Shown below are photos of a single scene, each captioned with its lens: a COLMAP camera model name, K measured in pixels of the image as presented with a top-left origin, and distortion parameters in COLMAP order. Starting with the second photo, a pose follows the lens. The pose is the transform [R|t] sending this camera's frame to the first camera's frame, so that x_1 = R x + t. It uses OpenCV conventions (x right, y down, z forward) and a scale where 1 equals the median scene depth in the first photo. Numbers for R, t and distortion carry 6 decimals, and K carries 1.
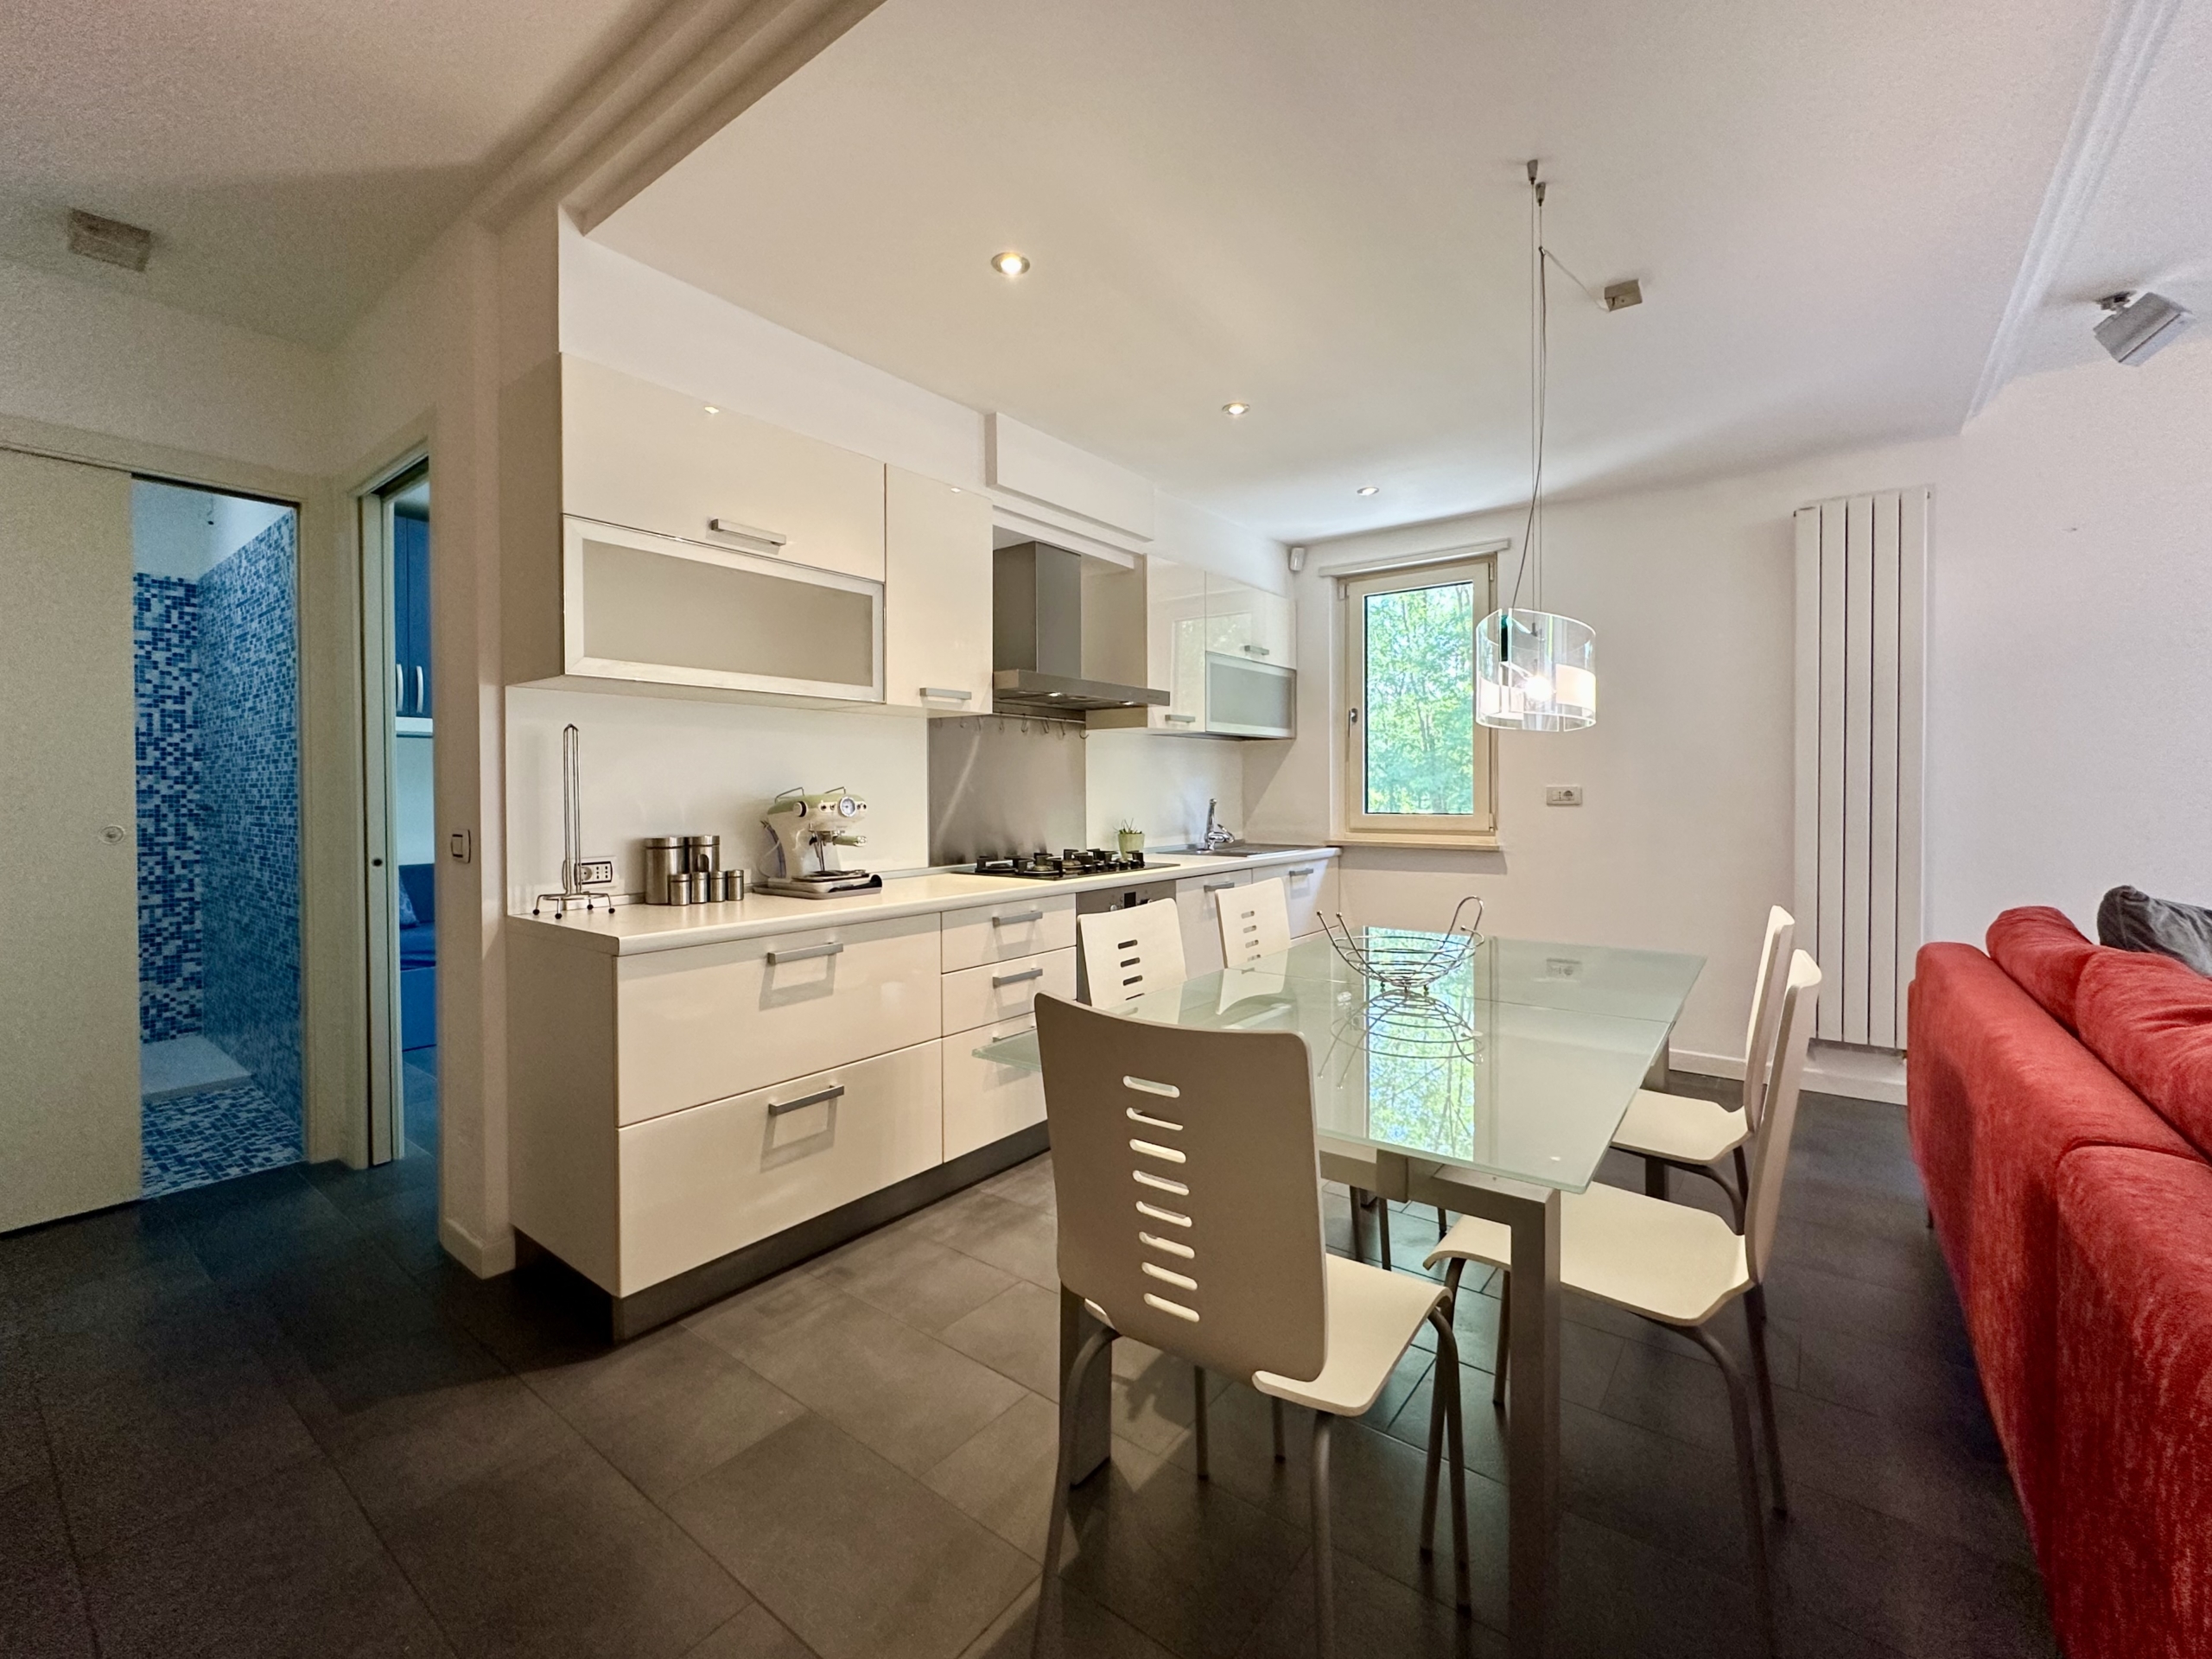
lens RADIAL K [[956.0, 0, 1125.5], [0, 956.0, 798.6], [0, 0, 1]] dist [0.001239, -0.000510]
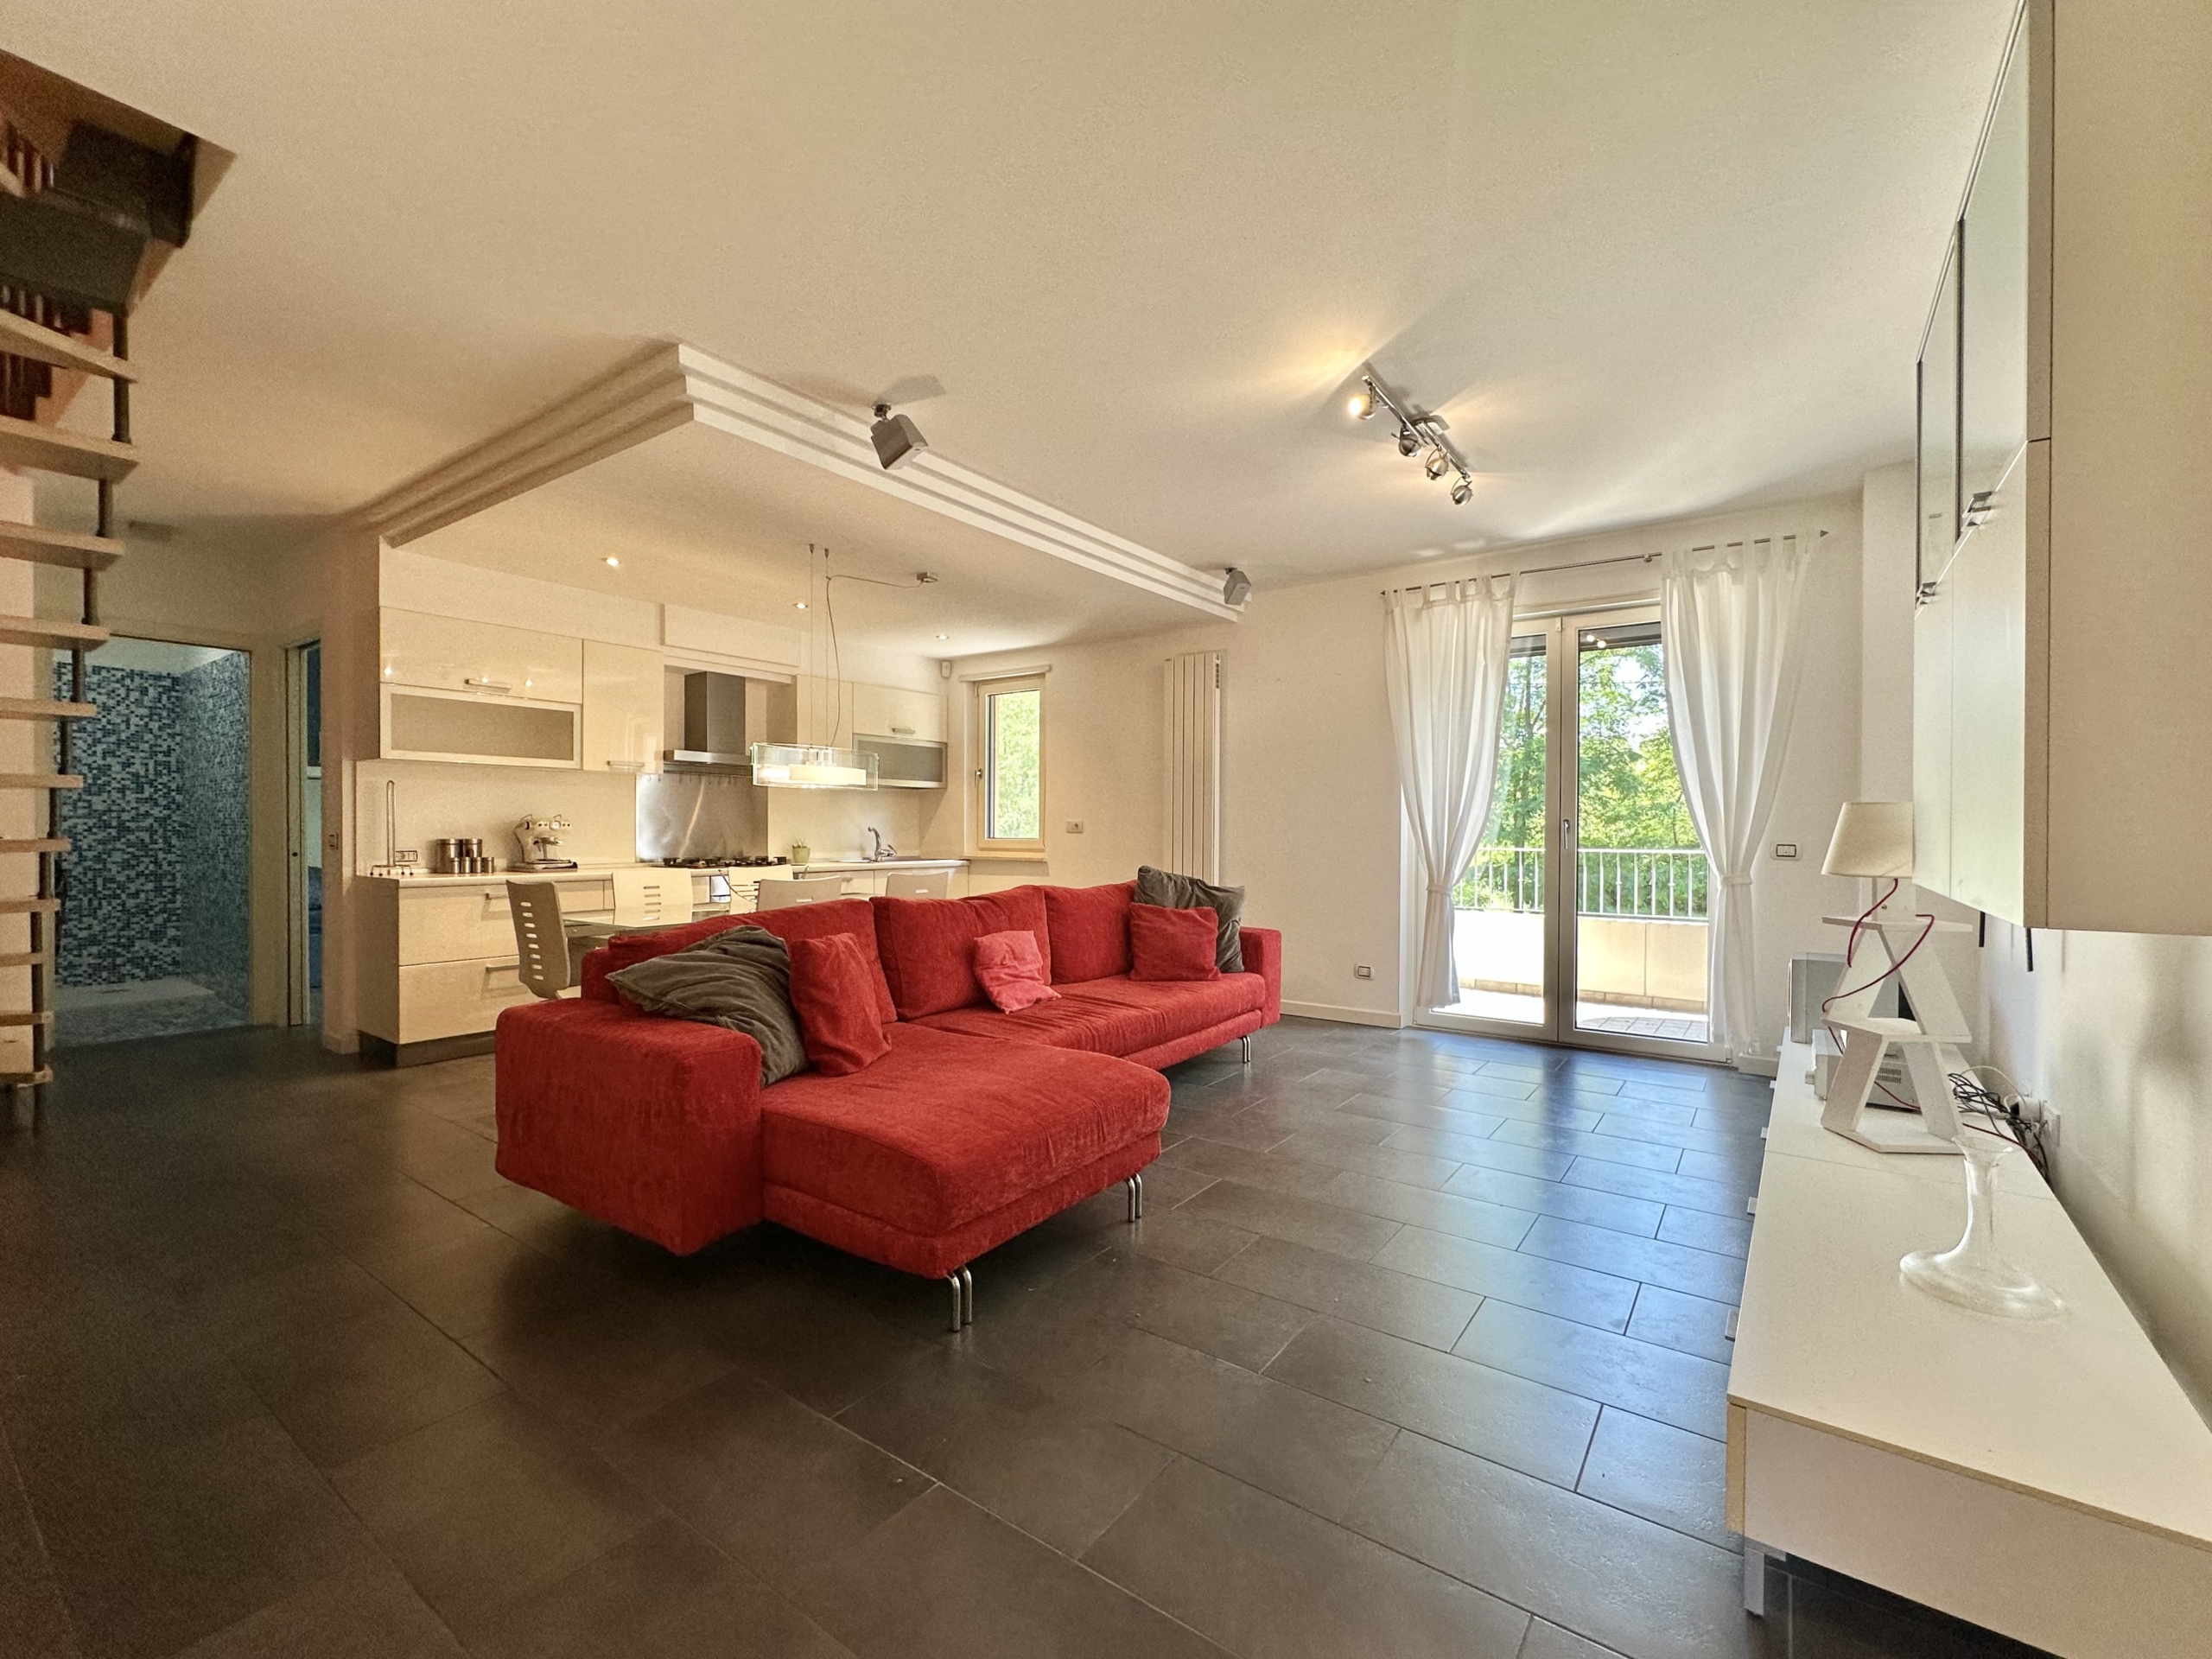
lens RADIAL K [[892.1, 0, 1114.3], [0, 892.1, 835.4], [0, 0, 1]] dist [-0.004618, 0.001271]
pose [[0.998321, 0.009408, 0.057149, 0.427416], [-0.009317, 0.999955, -0.001853, 0.013767], [-0.057164, 0.001318, 0.998364, -0.489632]]
